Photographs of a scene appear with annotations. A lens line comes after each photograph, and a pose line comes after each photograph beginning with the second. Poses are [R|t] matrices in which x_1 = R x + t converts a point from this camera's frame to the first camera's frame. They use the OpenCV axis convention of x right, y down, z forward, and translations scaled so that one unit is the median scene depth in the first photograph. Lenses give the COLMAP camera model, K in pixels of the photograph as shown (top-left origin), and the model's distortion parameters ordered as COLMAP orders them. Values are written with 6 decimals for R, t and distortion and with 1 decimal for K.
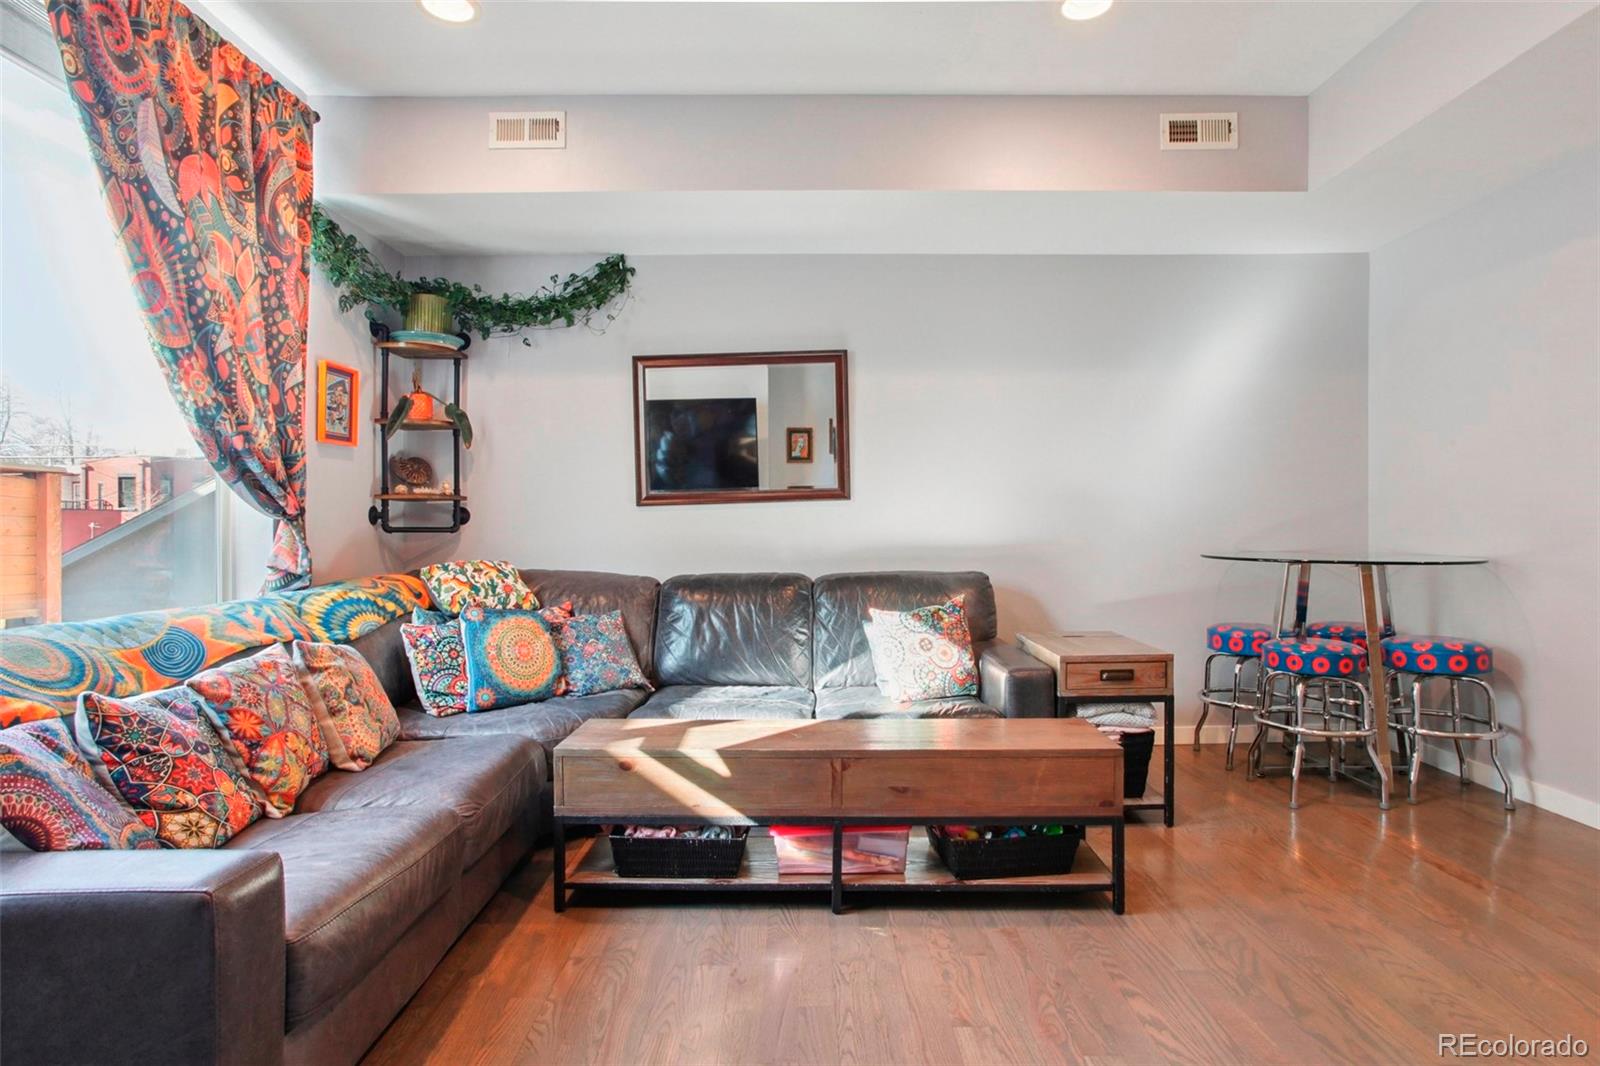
lens RADIAL K [[838.8, 0, 812.5], [0, 838.8, 534.6], [0, 0, 1]] dist [-0.034321, 0.015802]
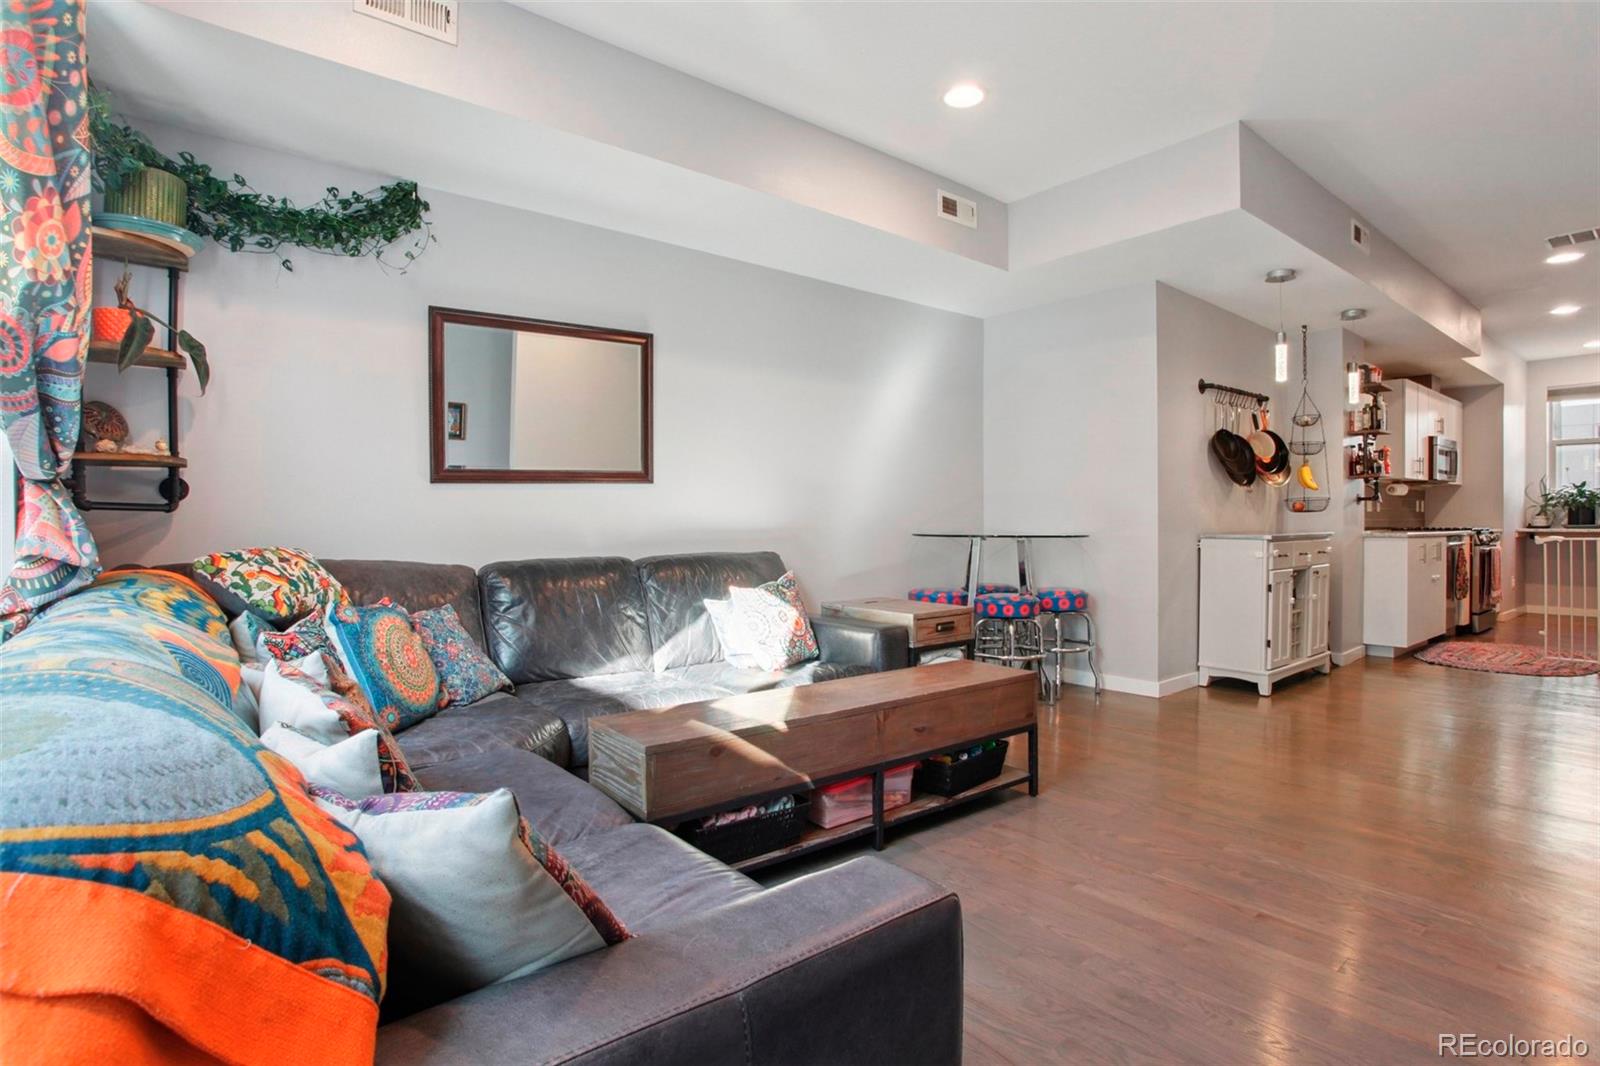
lens RADIAL K [[796.2, 0, 808.0], [0, 796.2, 532.6], [0, 0, 1]] dist [-0.041699, 0.015561]
pose [[0.785392, -0.005722, 0.618973, -0.488610], [0.007770, 0.999970, -0.000615, 0.023402], [-0.618951, 0.005292, 0.785412, 0.164942]]
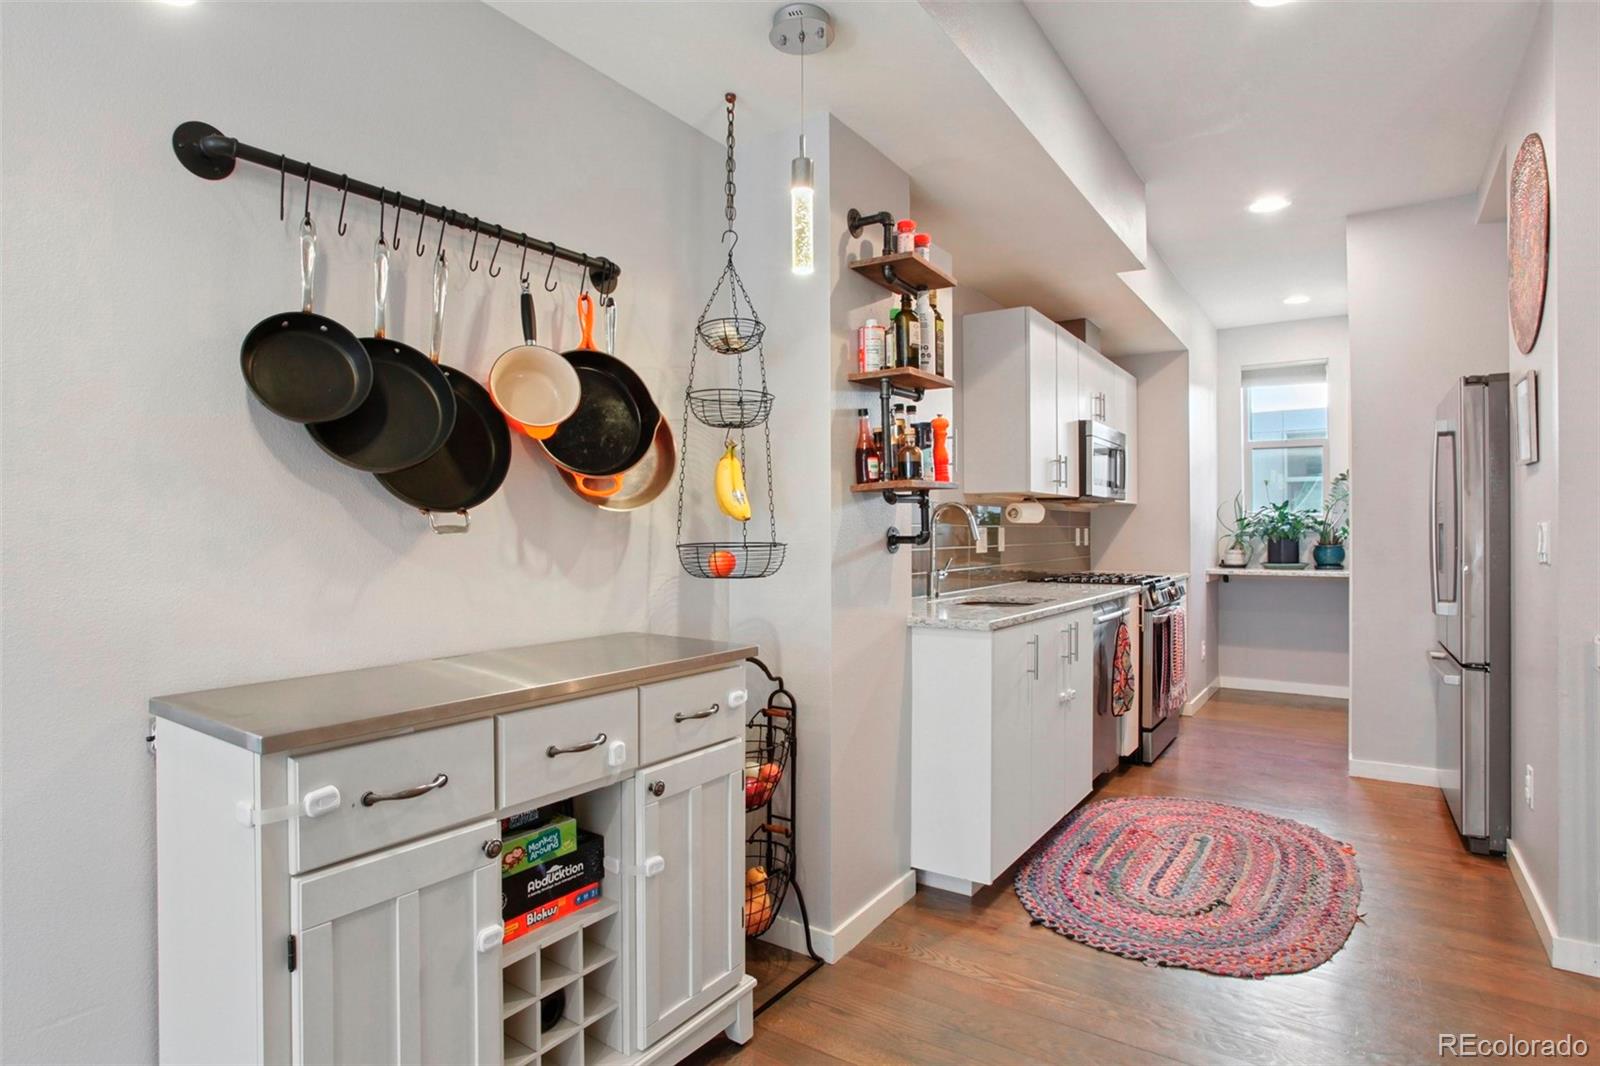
lens RADIAL K [[838.8, 0, 824.0], [0, 838.8, 526.8], [0, 0, 1]] dist [-0.034321, 0.015802]
pose [[0.564796, 0.008308, 0.825189, 0.814633], [0.011225, 0.999779, -0.017748, -0.039543], [-0.825154, 0.019287, 0.564578, 0.369634]]
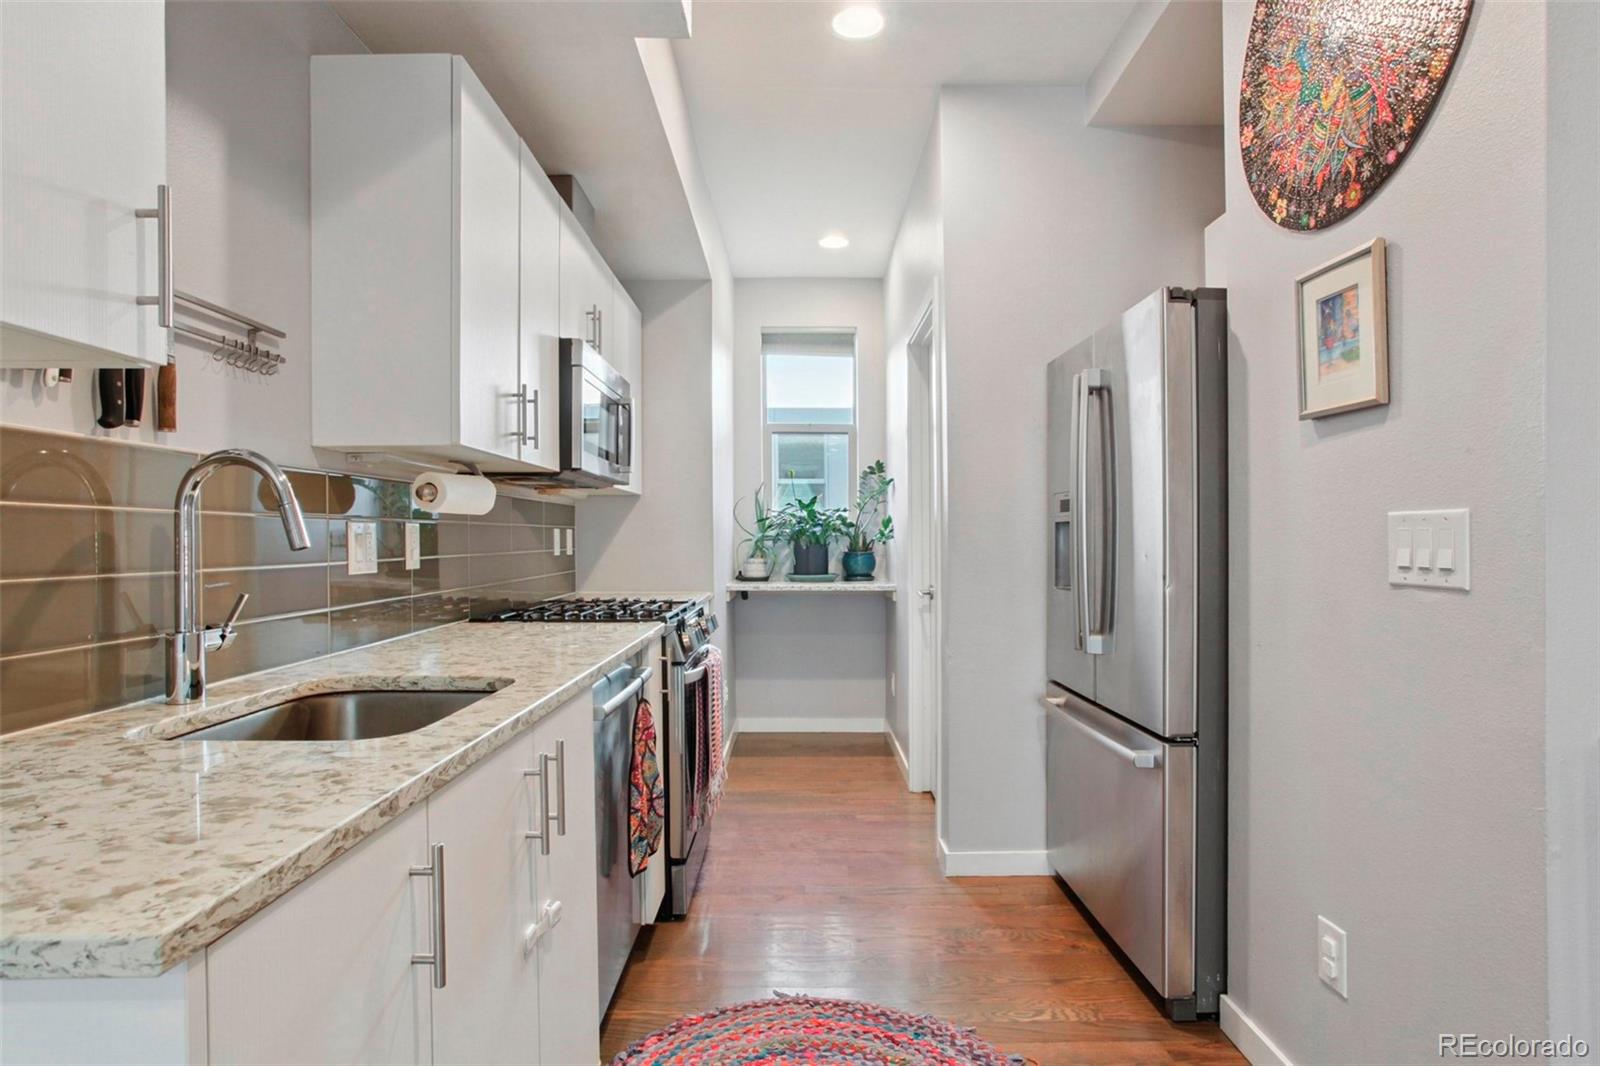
lens RADIAL K [[838.8, 0, 806.0], [0, 838.8, 560.9], [0, 0, 1]] dist [-0.034321, 0.015802]
pose [[0.012423, -0.022577, 0.999668, 1.372273], [0.016944, 0.999606, 0.022365, -0.037947], [-0.999779, 0.016661, 0.012800, 0.549568]]
